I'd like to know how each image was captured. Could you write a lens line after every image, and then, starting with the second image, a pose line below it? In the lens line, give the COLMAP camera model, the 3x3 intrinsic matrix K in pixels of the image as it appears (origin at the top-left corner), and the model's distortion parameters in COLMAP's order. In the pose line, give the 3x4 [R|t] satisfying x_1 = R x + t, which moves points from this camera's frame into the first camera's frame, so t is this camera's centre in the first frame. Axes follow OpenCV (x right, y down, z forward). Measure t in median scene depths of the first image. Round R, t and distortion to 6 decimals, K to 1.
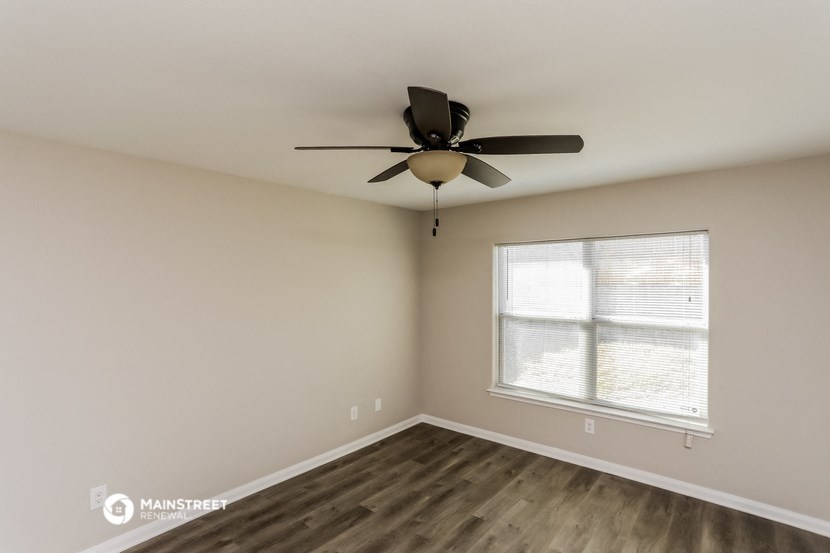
lens RADIAL K [[398.8, 0, 415.0], [0, 398.8, 287.1], [0, 0, 1]] dist [0.027200, 0.000053]
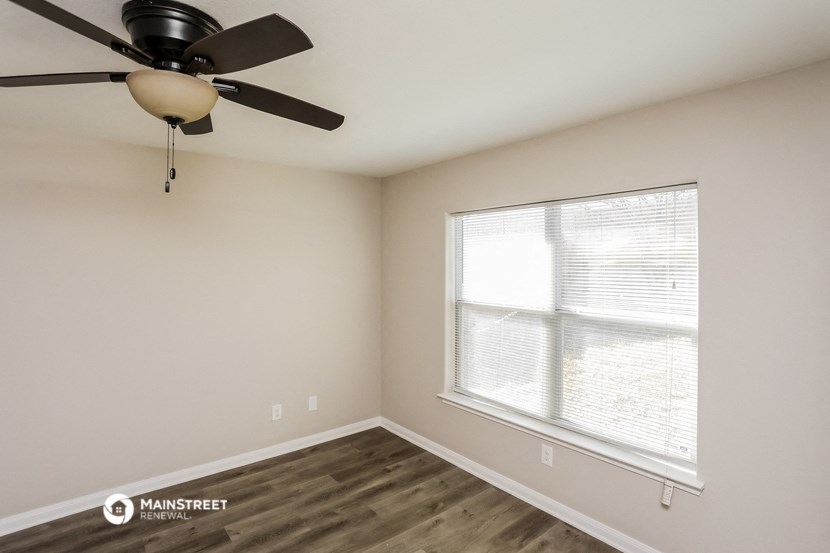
lens RADIAL K [[415.2, 0, 412.6], [0, 415.2, 263.2], [0, 0, 1]] dist [-0.002705, 0.011821]
pose [[0.977688, 0.001788, -0.210056, 0.345478], [-0.004342, 0.999922, -0.011699, 0.003293], [0.210019, 0.012350, 0.977619, 0.194744]]
